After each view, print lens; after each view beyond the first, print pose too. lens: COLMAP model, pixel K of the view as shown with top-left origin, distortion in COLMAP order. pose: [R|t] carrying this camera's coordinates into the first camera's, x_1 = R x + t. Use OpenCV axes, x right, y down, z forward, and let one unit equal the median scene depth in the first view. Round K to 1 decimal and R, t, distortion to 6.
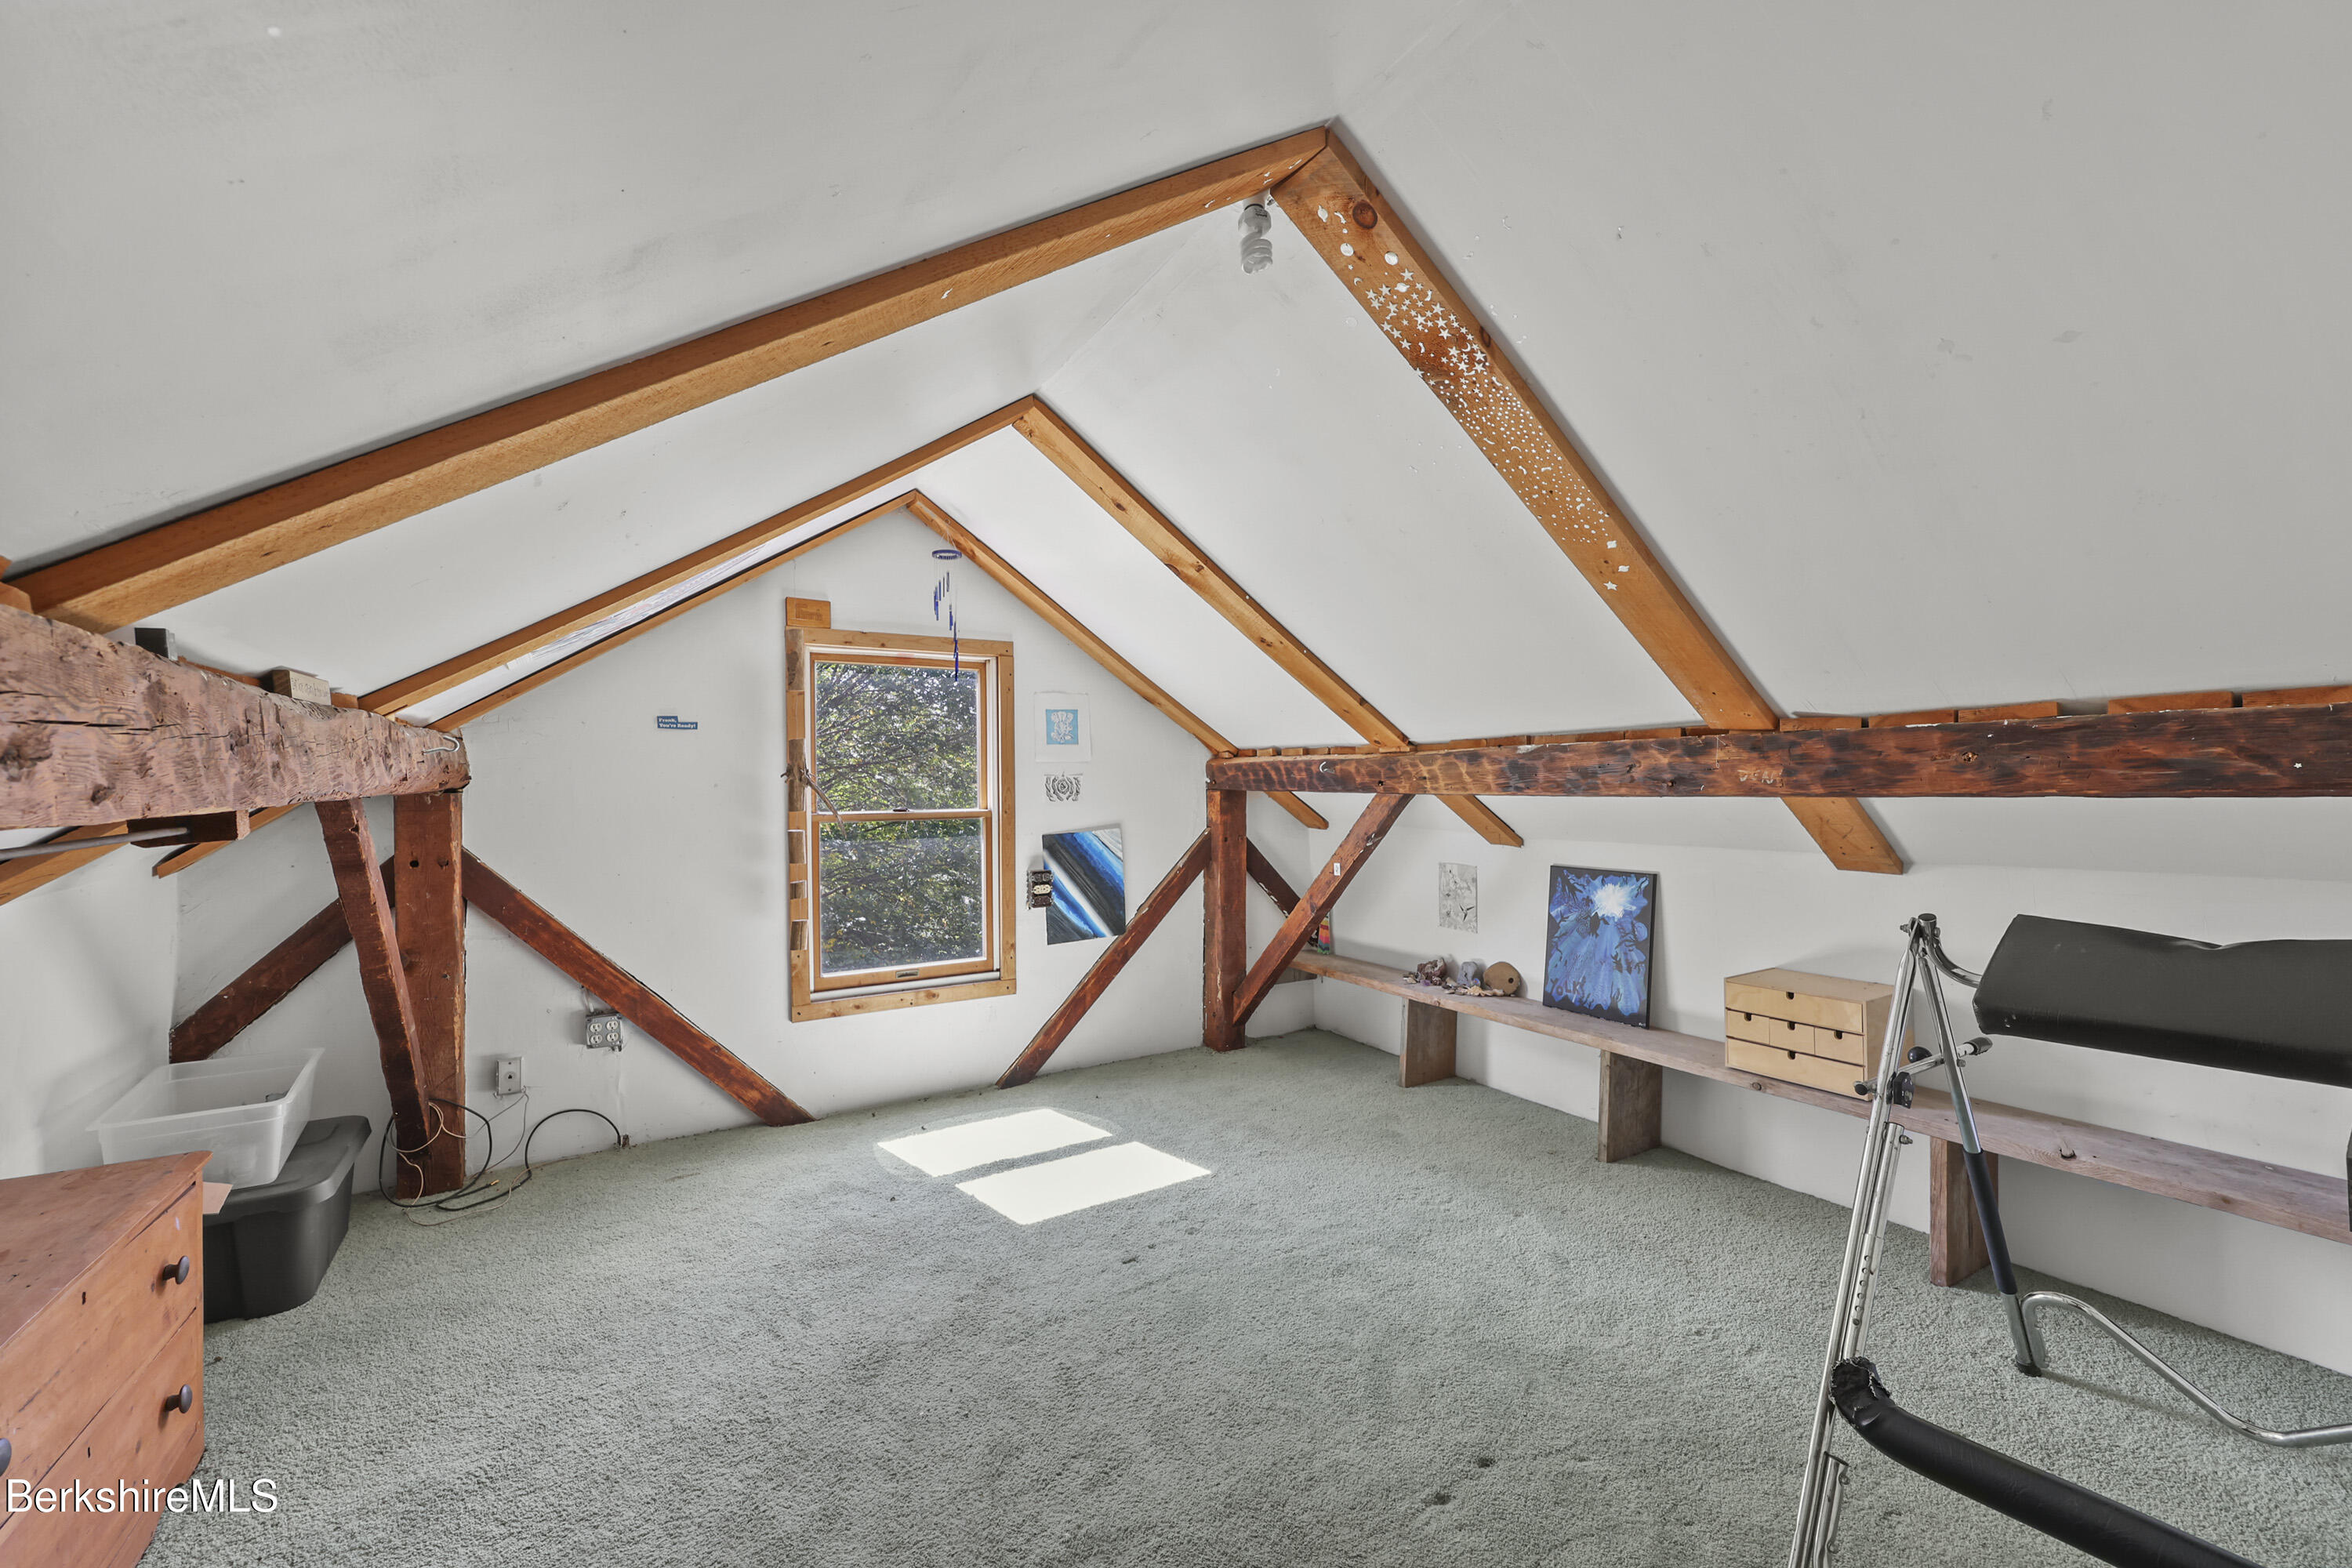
lens RADIAL K [[953.9, 0, 1168.8], [0, 953.9, 792.0], [0, 0, 1]] dist [-0.002635, 0.000823]
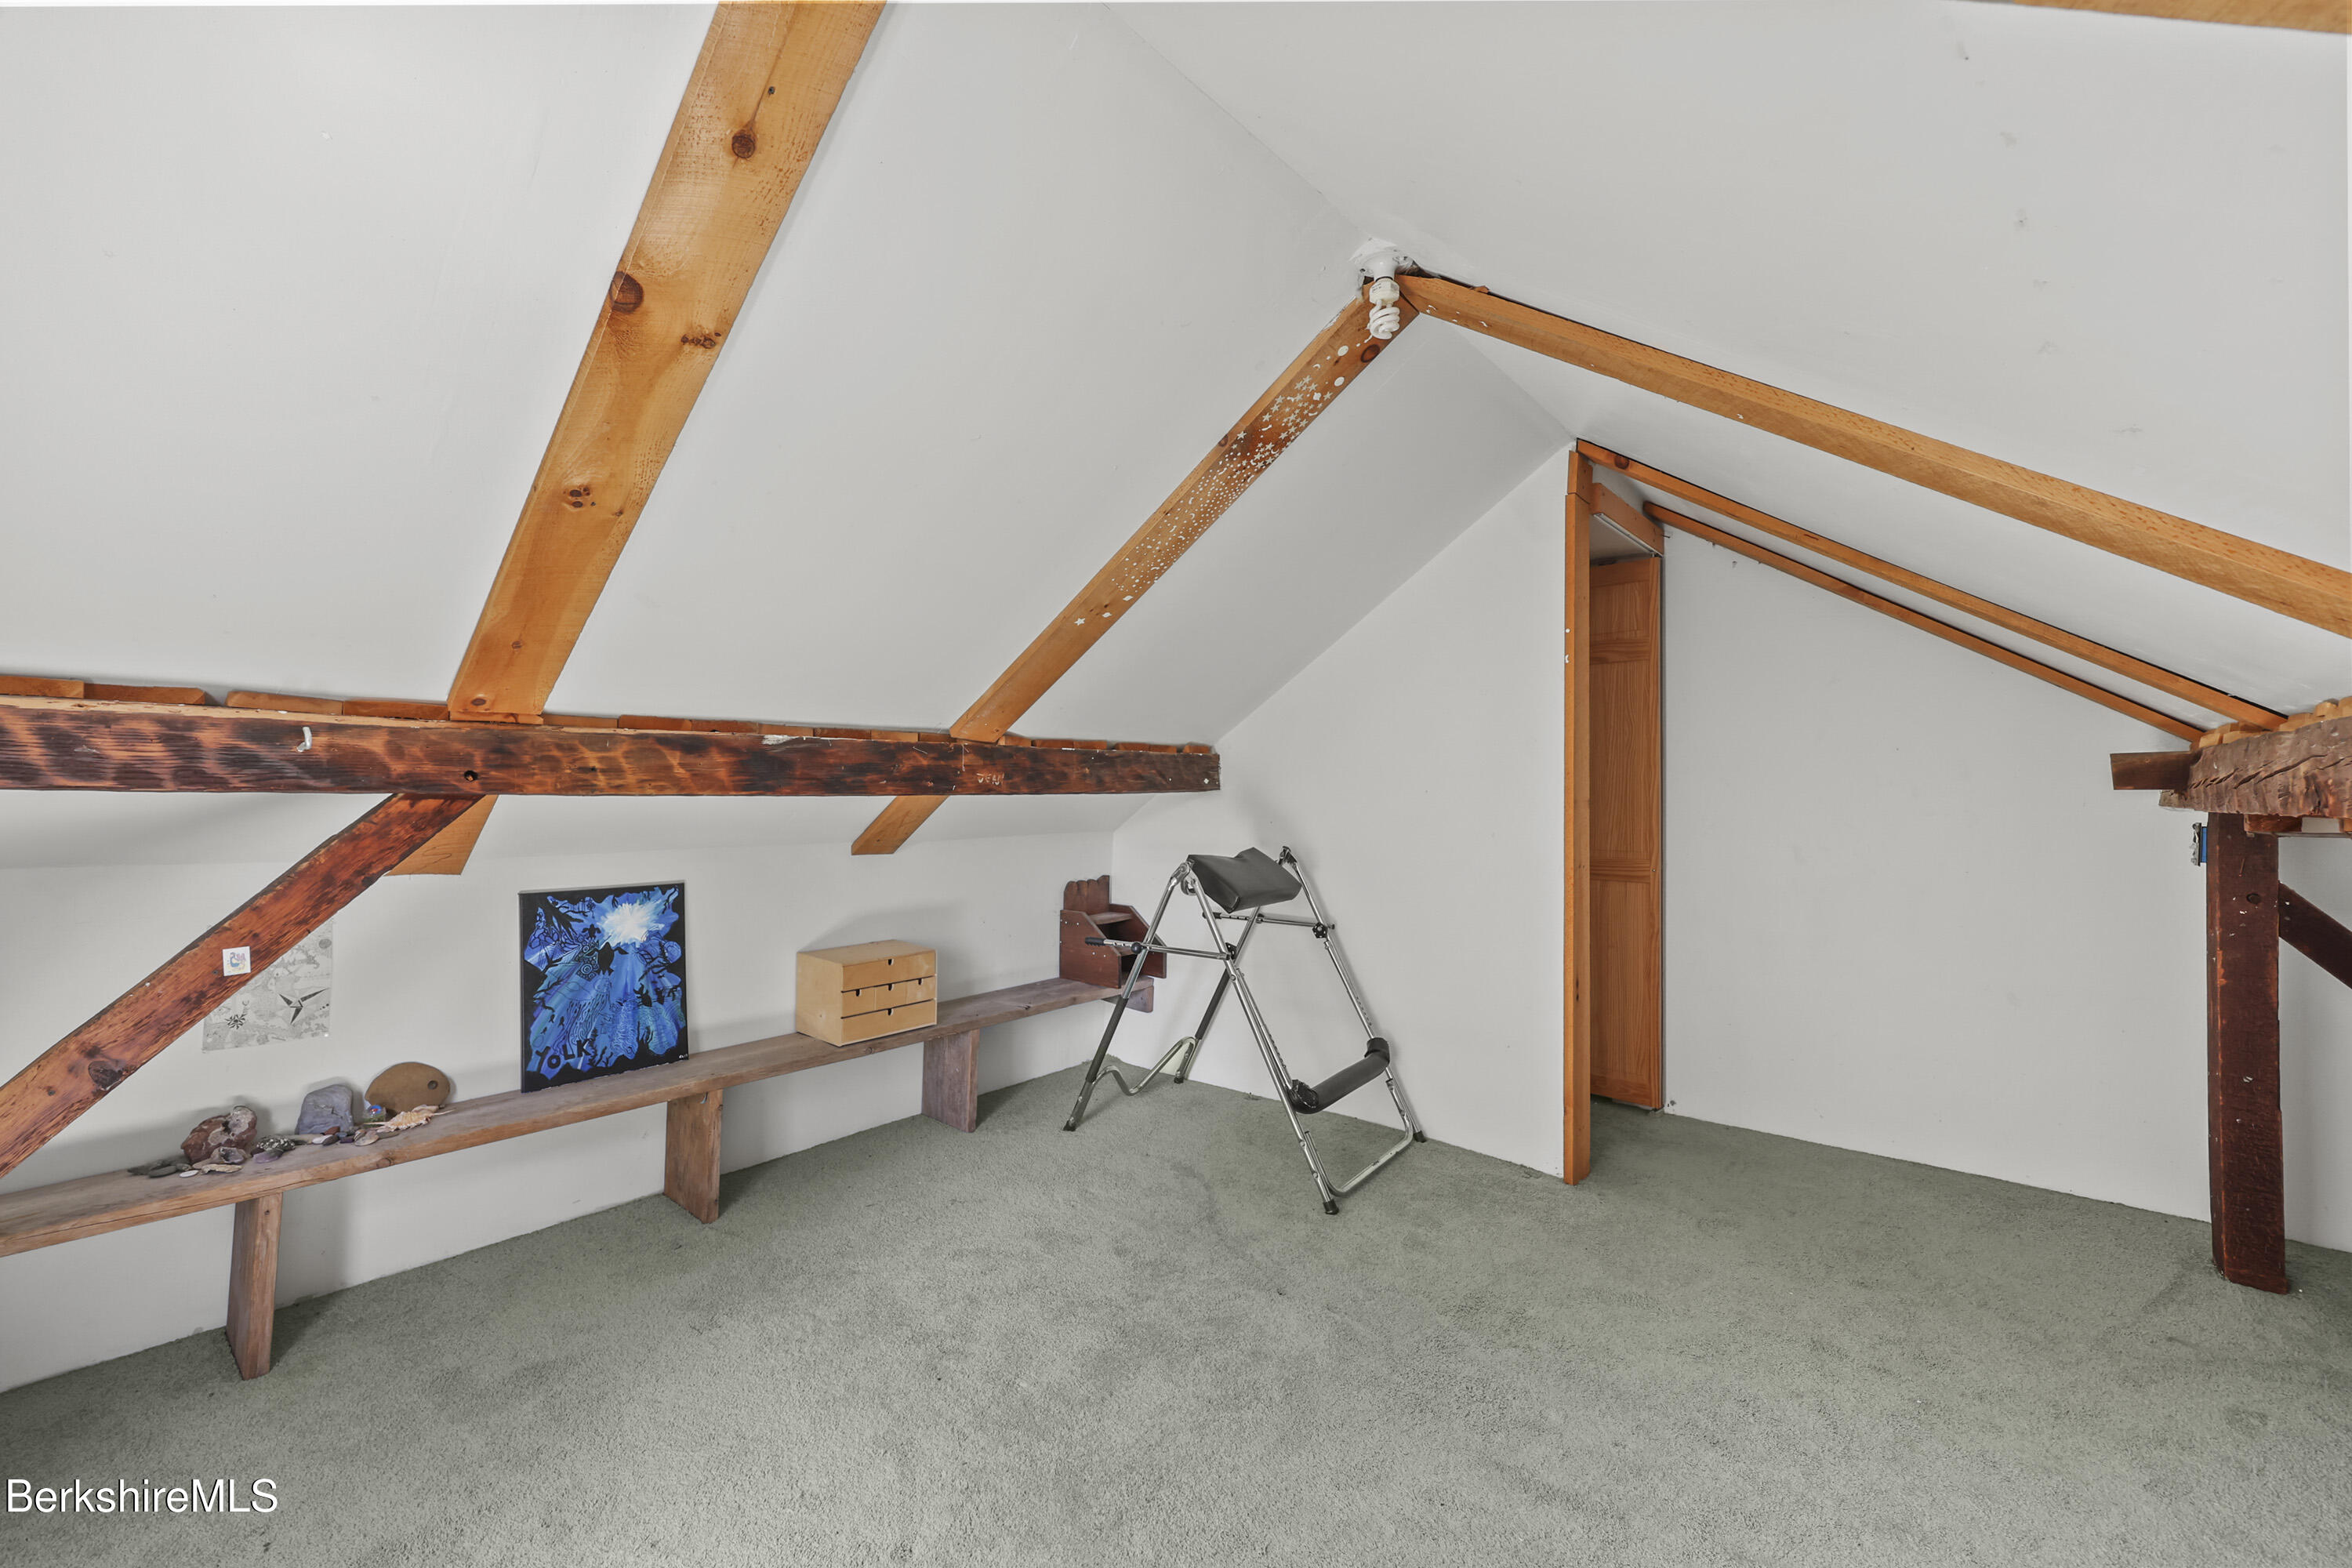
lens RADIAL K [[953.9, 0, 1167.4], [0, 953.9, 782.3], [0, 0, 1]] dist [-0.002635, 0.000823]
pose [[-0.334481, 0.006928, 0.942377, -0.460686], [-0.001331, 0.999969, -0.007824, -0.001583], [-0.942401, -0.003871, -0.334462, 0.838241]]
